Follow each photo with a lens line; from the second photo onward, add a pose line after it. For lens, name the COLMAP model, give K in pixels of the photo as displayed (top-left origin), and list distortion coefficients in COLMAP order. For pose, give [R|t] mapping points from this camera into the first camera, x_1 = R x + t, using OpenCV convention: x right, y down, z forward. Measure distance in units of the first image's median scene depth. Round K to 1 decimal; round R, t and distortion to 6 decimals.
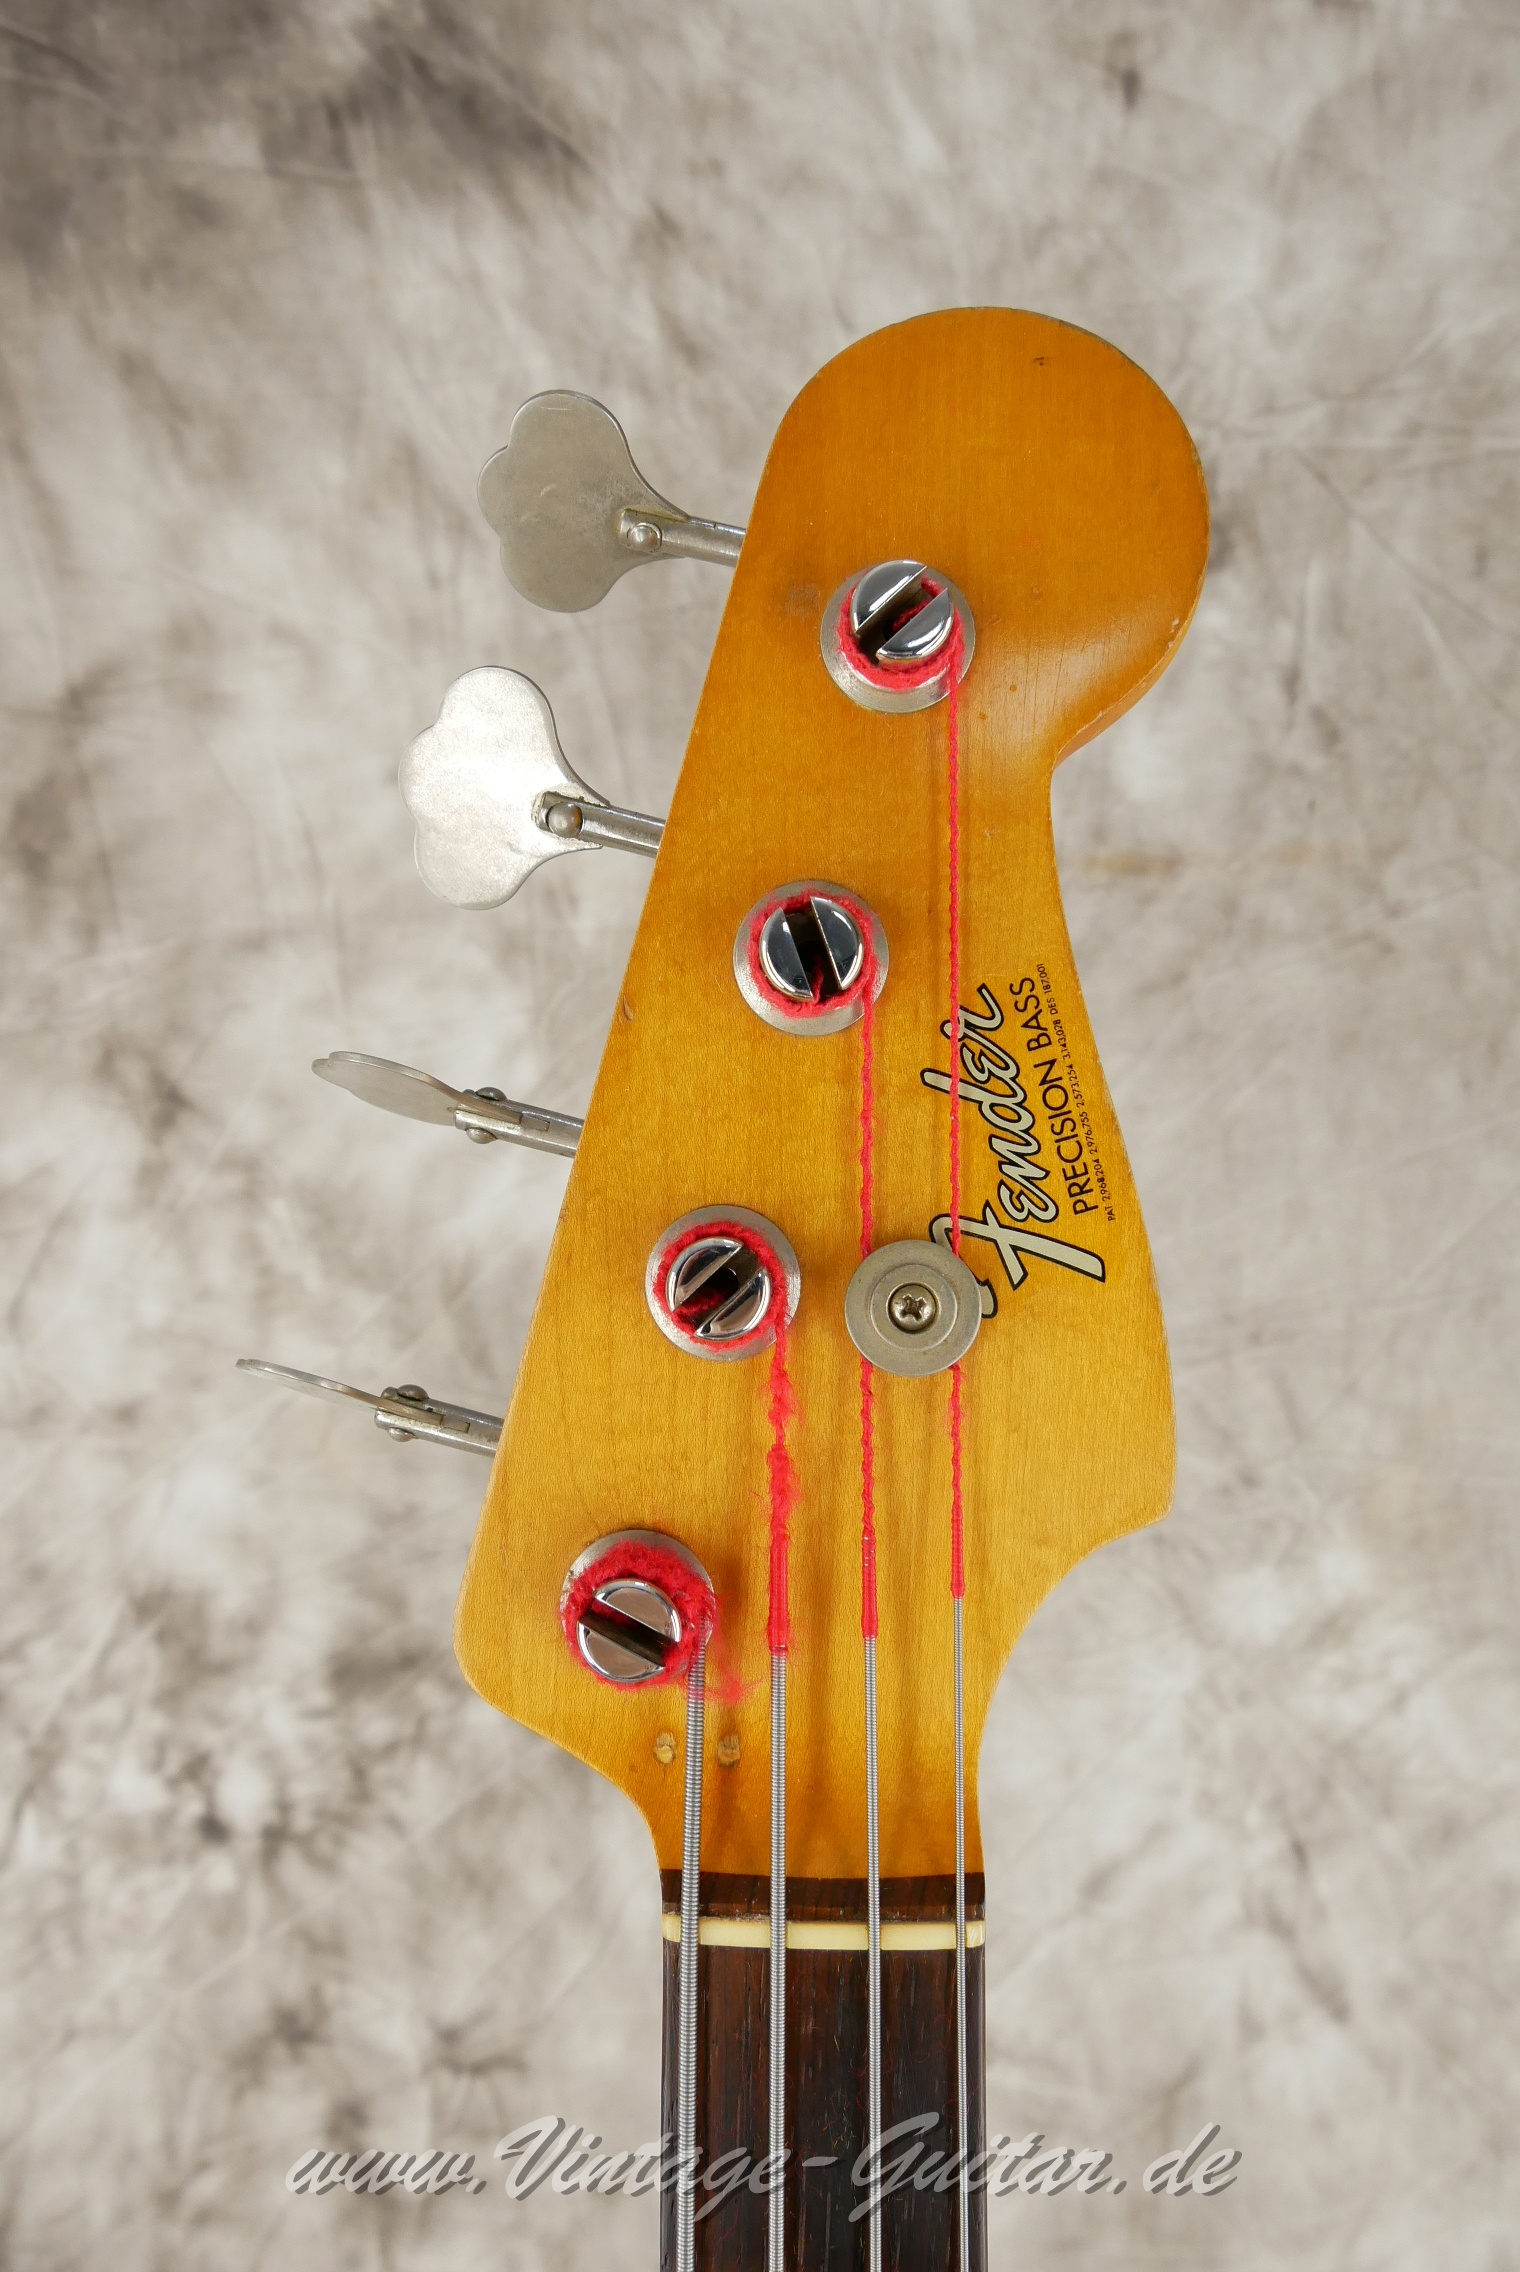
lens RADIAL K [[1880.9, 0, 748.9], [0, 1880.9, 1112.3], [0, 0, 1]] dist [-0.070776, 0.038119]
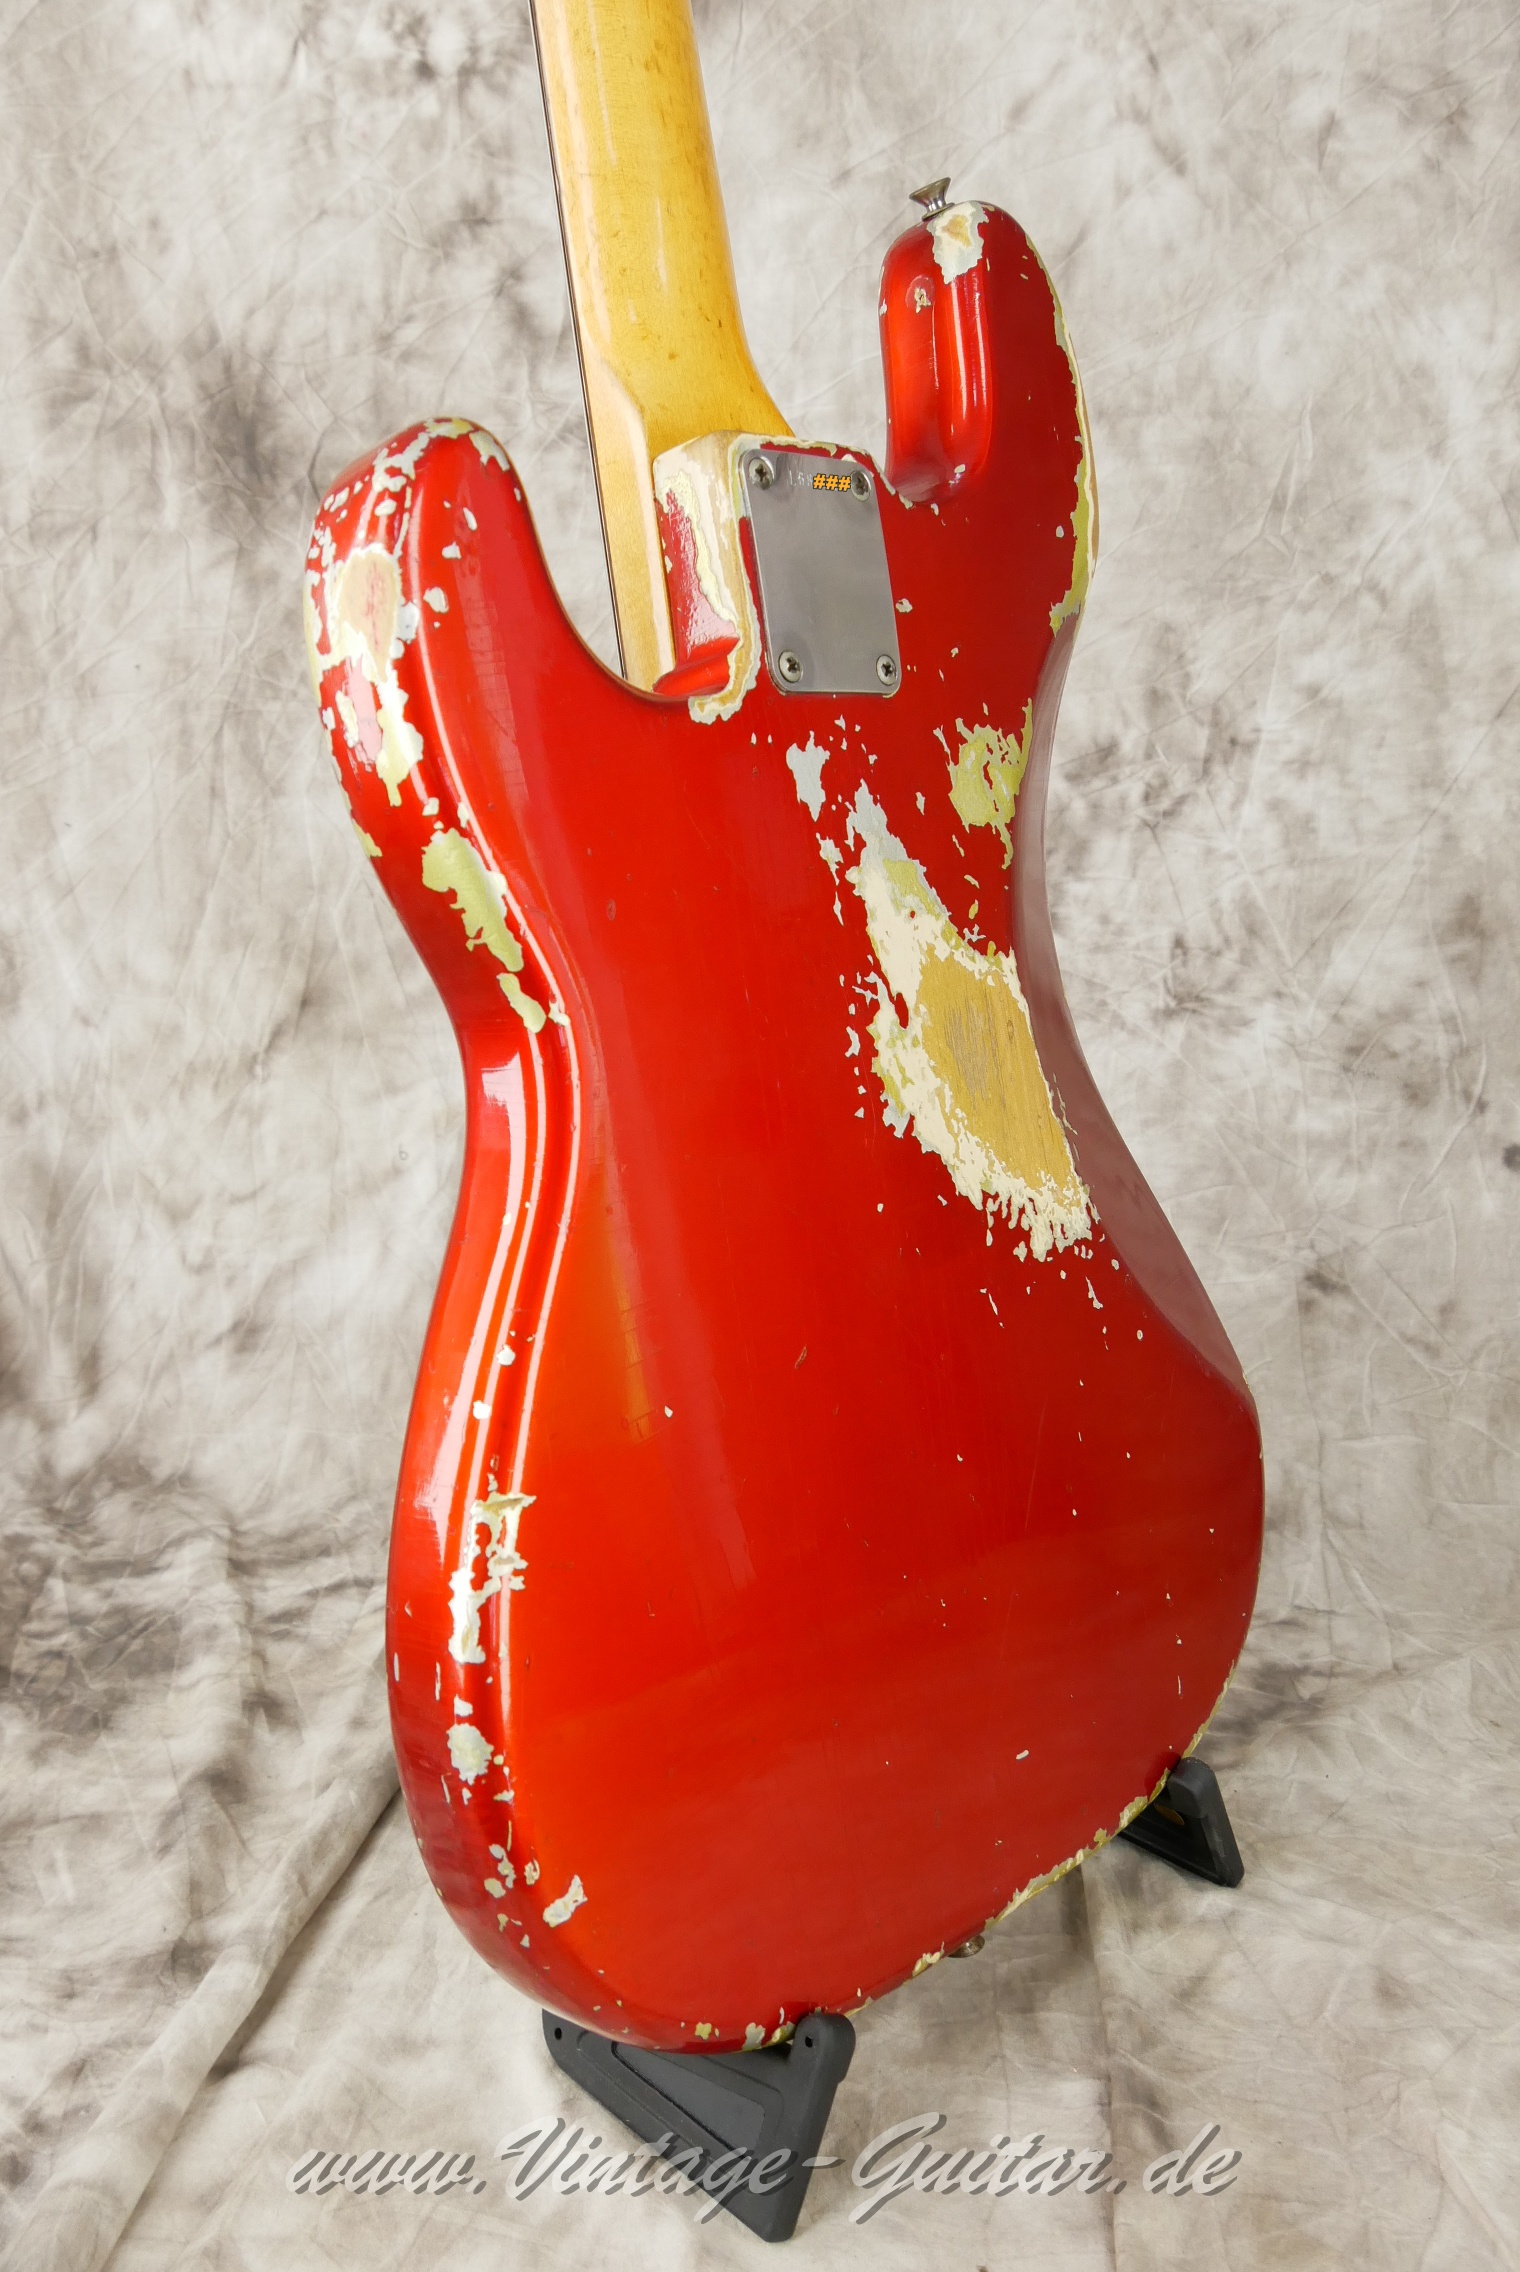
lens RADIAL K [[1880.9, 0, 752.5], [0, 1880.9, 1130.2], [0, 0, 1]] dist [-0.070776, 0.038119]
pose [[0.999932, 0.010244, 0.005618, -0.027005], [-0.010320, 0.999853, 0.013702, 1.242816], [-0.005477, -0.013759, 0.999890, -0.500960]]
